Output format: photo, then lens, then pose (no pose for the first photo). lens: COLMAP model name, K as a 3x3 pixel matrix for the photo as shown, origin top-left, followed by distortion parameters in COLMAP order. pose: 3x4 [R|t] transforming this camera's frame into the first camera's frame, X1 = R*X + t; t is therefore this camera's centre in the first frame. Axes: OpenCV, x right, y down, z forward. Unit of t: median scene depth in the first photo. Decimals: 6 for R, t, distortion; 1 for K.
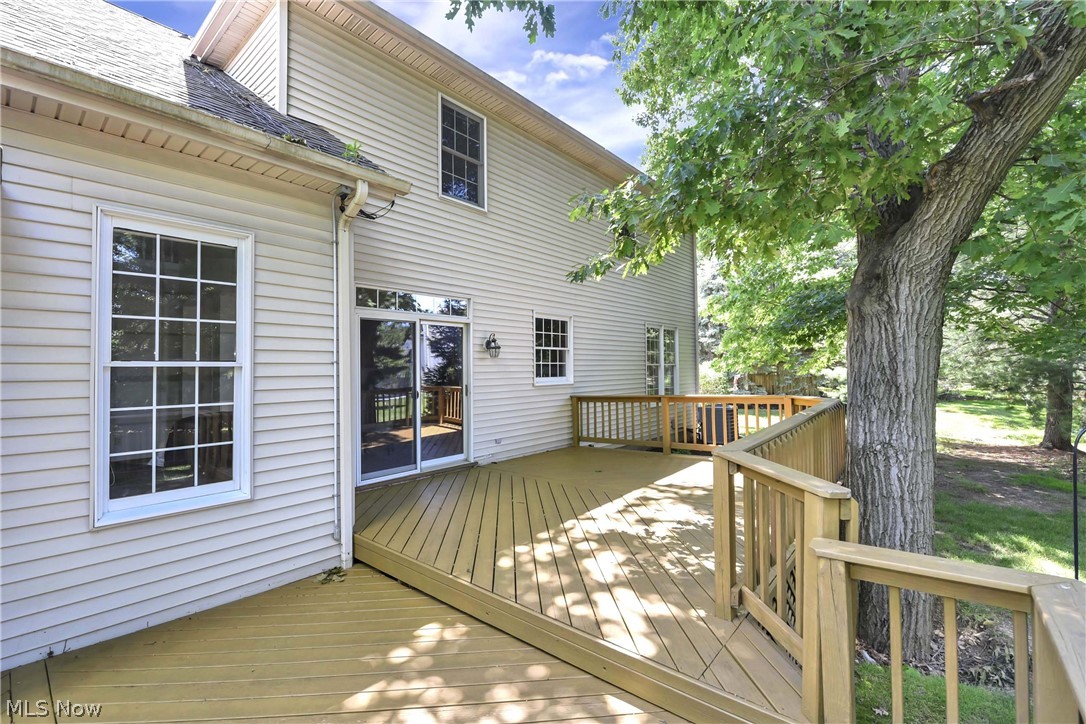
lens RADIAL K [[469.8, 0, 544.2], [0, 469.8, 359.7], [0, 0, 1]] dist [-0.016230, -0.000303]
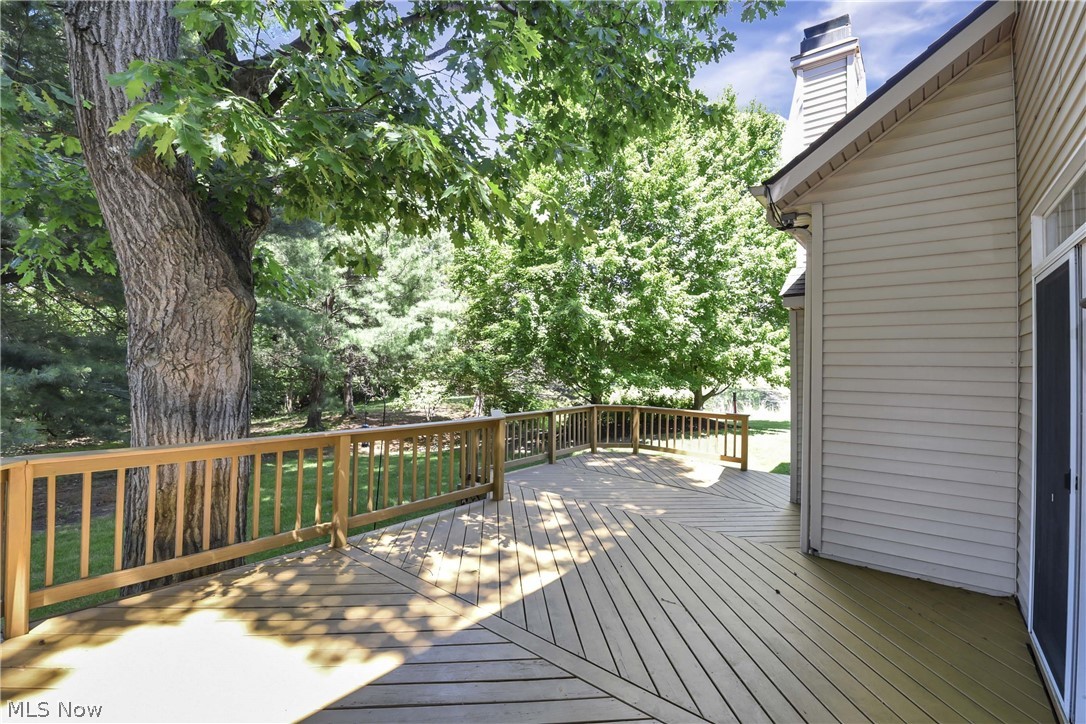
lens RADIAL K [[469.8, 0, 544.2], [0, 469.8, 359.7], [0, 0, 1]] dist [-0.016230, -0.000303]
pose [[-0.999649, 0.000161, -0.026476, 0.166929], [0.000616, 0.999853, -0.017163, -0.012538], [0.026470, -0.017173, -0.999502, 2.061144]]
